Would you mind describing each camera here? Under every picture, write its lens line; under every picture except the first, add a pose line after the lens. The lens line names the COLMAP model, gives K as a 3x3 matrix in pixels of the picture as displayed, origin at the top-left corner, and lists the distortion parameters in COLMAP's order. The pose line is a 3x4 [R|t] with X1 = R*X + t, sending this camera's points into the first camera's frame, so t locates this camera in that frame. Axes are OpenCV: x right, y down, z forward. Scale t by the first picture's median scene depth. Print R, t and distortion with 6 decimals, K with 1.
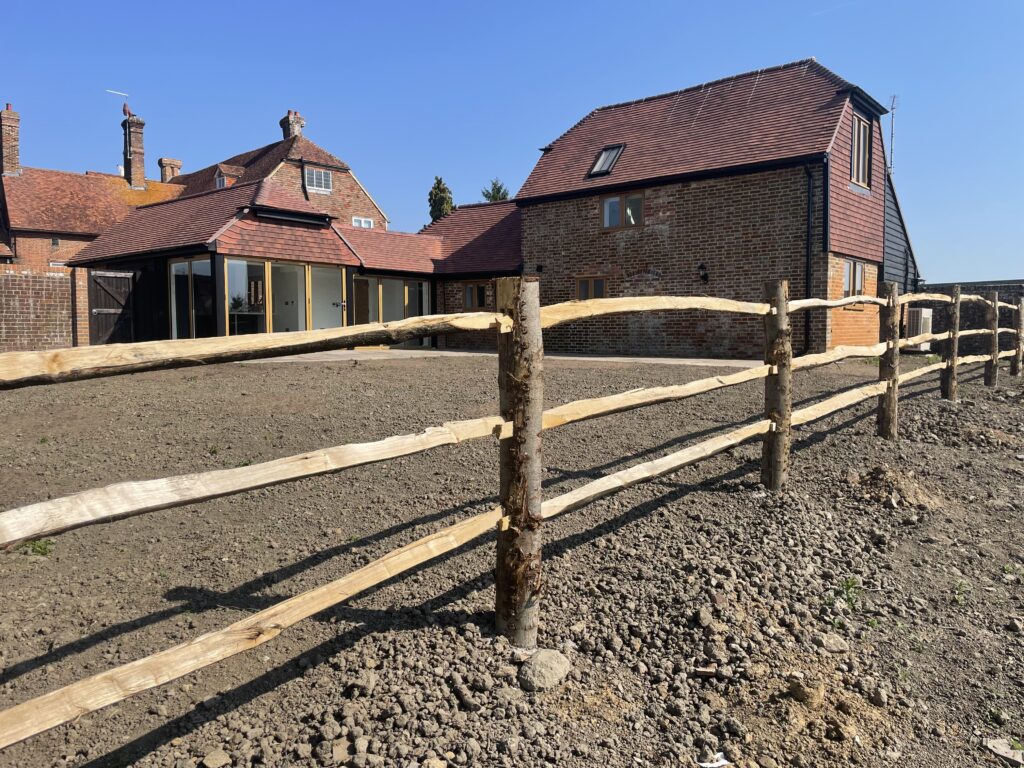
lens RADIAL K [[769.9, 0, 512.3], [0, 769.9, 382.4], [0, 0, 1]] dist [0.046160, -0.003137]
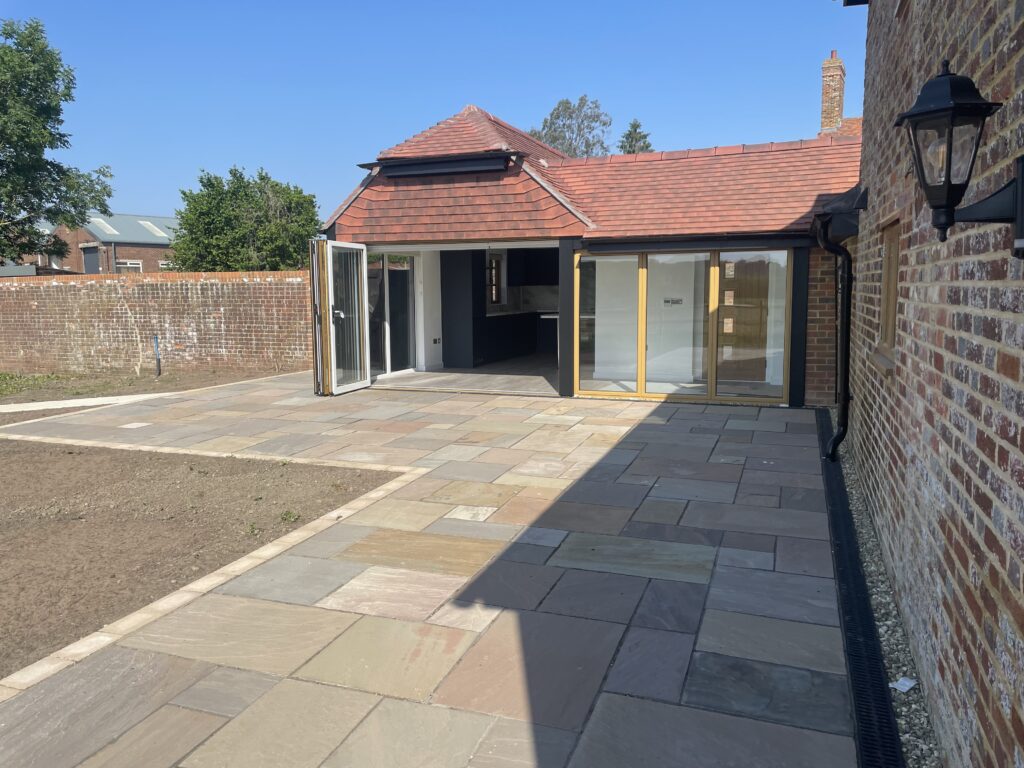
lens RADIAL K [[769.9, 0, 510.9], [0, 769.9, 382.4], [0, 0, 1]] dist [0.046160, -0.003137]
pose [[0.357326, 0.110839, -0.927380, 0.308966], [-0.050654, 0.993772, 0.099256, -0.115137], [0.932605, 0.011509, 0.360715, 0.864176]]
